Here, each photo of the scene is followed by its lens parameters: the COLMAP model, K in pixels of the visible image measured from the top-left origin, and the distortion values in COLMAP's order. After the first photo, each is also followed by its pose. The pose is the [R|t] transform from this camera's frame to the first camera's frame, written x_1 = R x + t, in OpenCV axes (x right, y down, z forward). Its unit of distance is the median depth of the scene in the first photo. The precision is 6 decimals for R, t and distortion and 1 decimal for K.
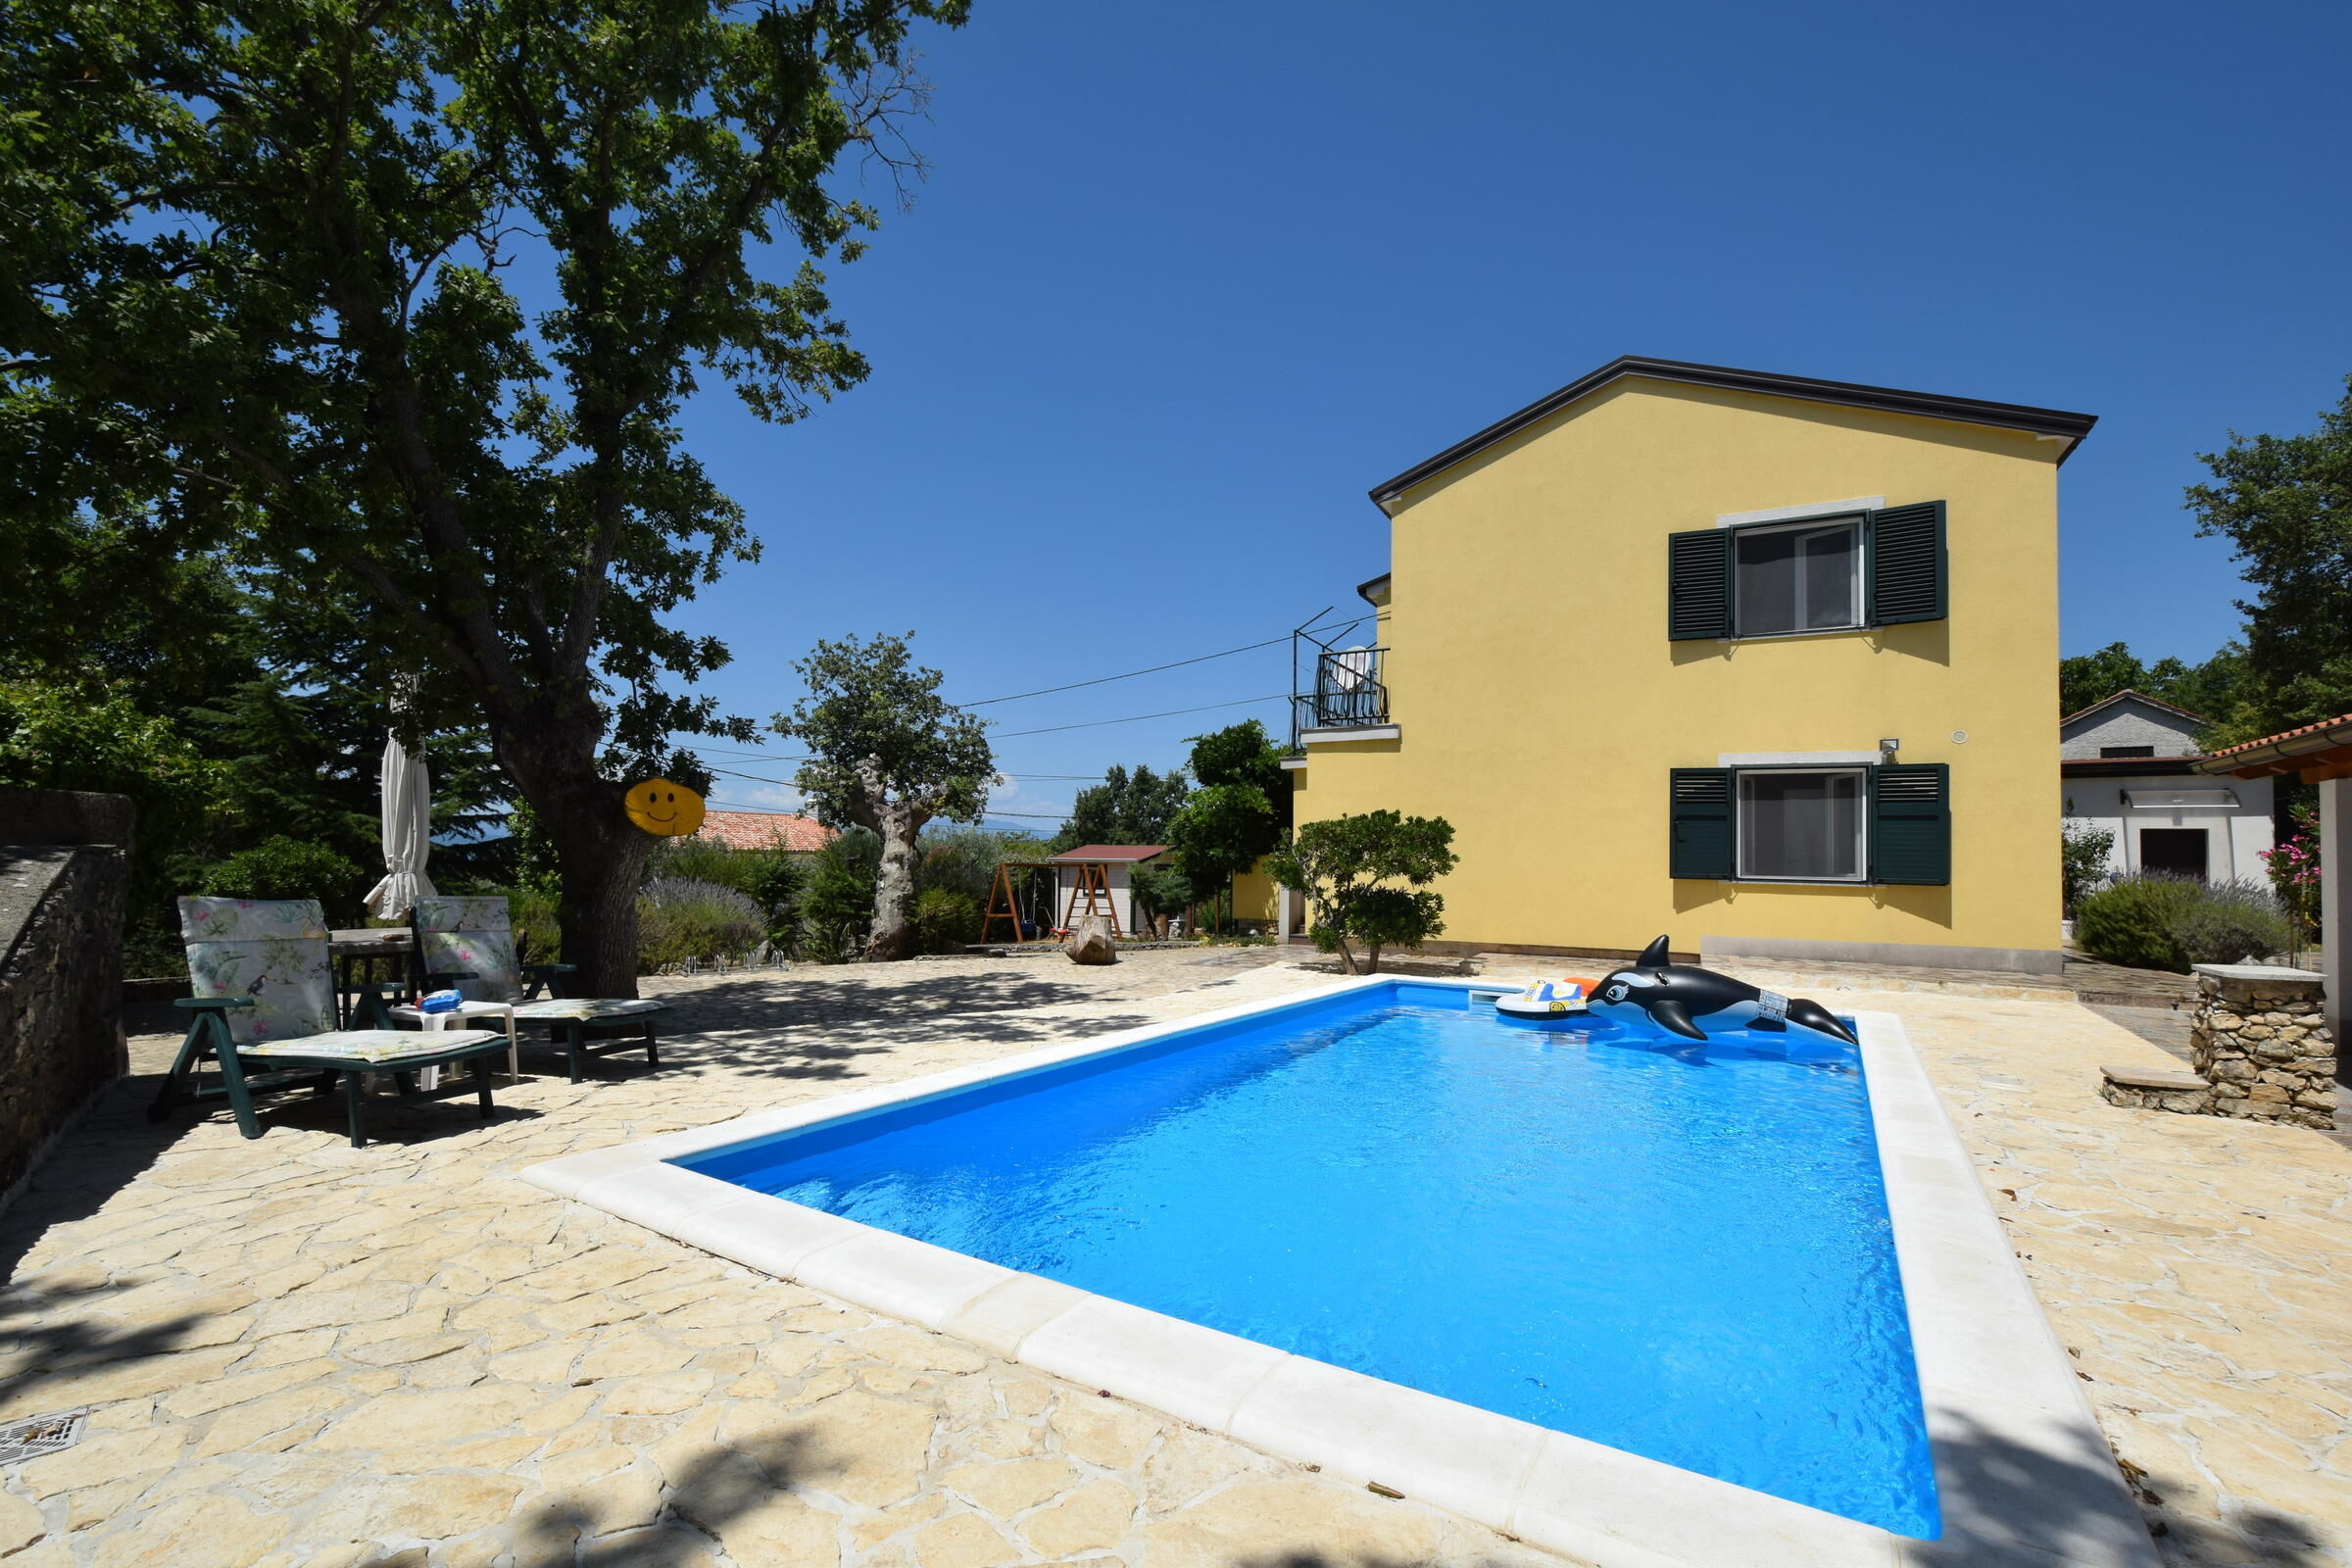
lens RADIAL K [[1049.9, 0, 1168.4], [0, 1049.9, 802.8], [0, 0, 1]] dist [0.017221, -0.011700]
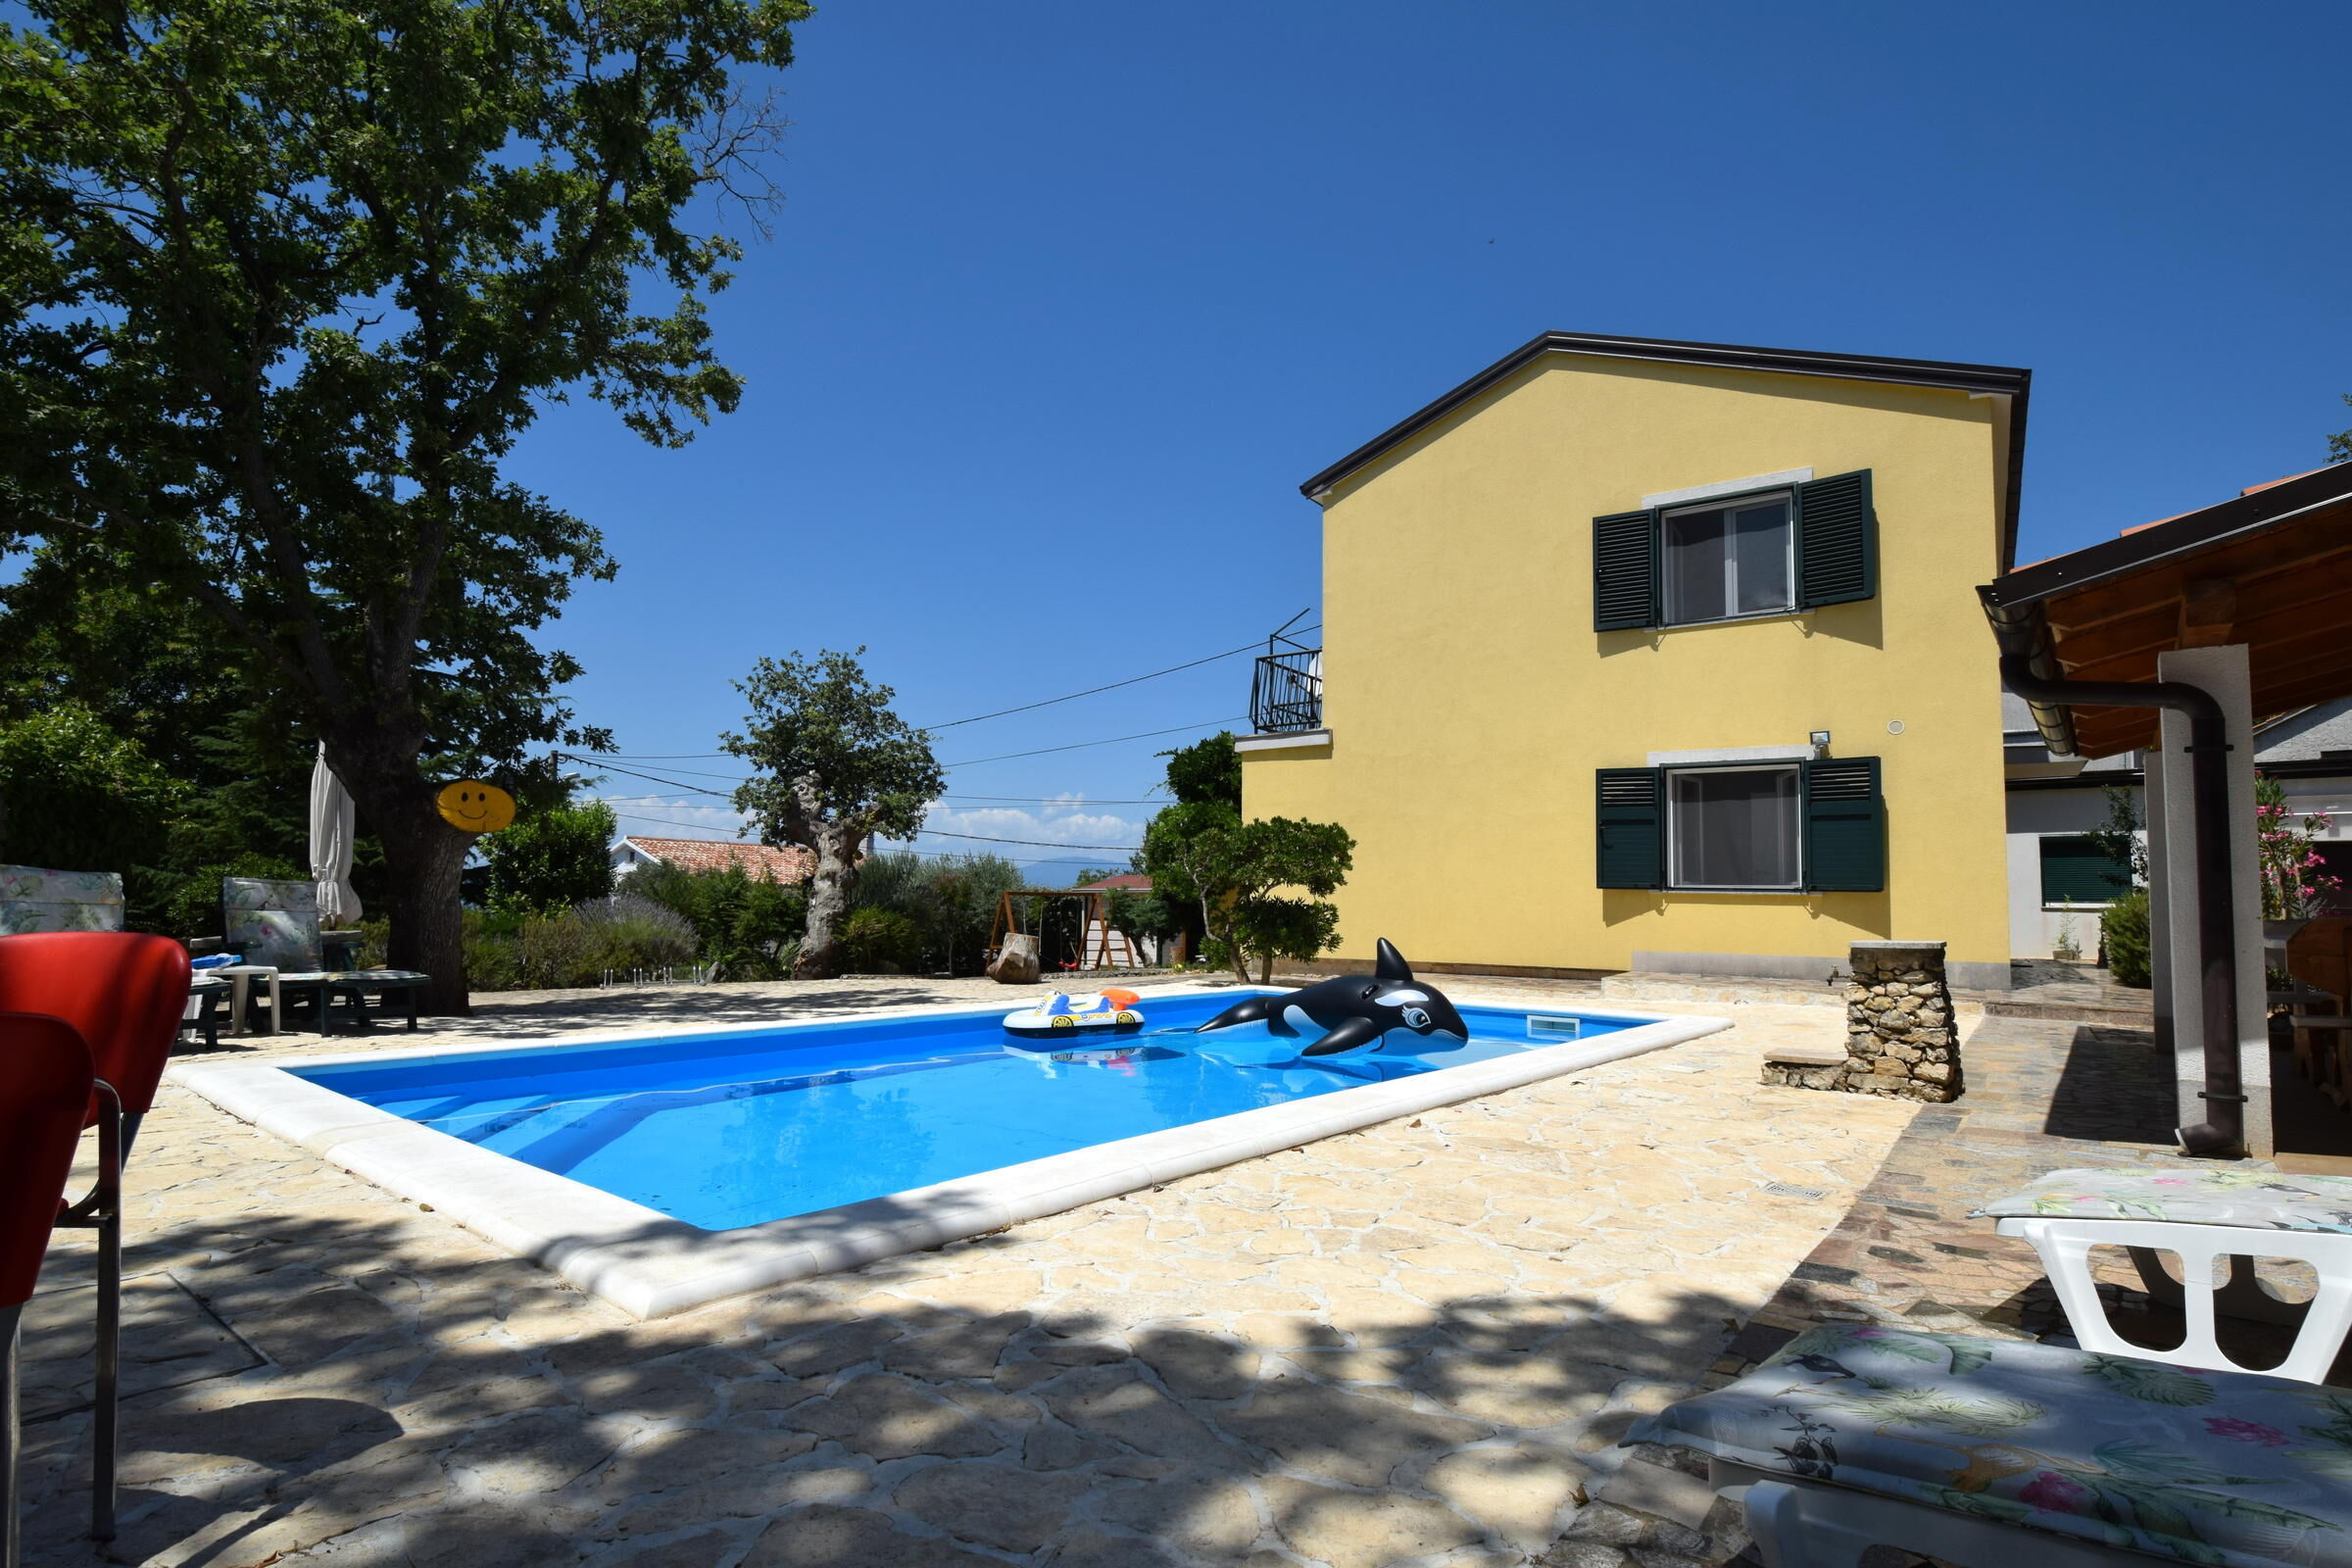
lens RADIAL K [[1189.9, 0, 1176.1], [0, 1189.9, 803.6], [0, 0, 1]] dist [0.014880, -0.018057]
pose [[0.991892, -0.011704, -0.126542, 0.259741], [0.007439, 0.999390, -0.034123, 0.032424], [0.126864, 0.032905, 0.991374, -0.085695]]
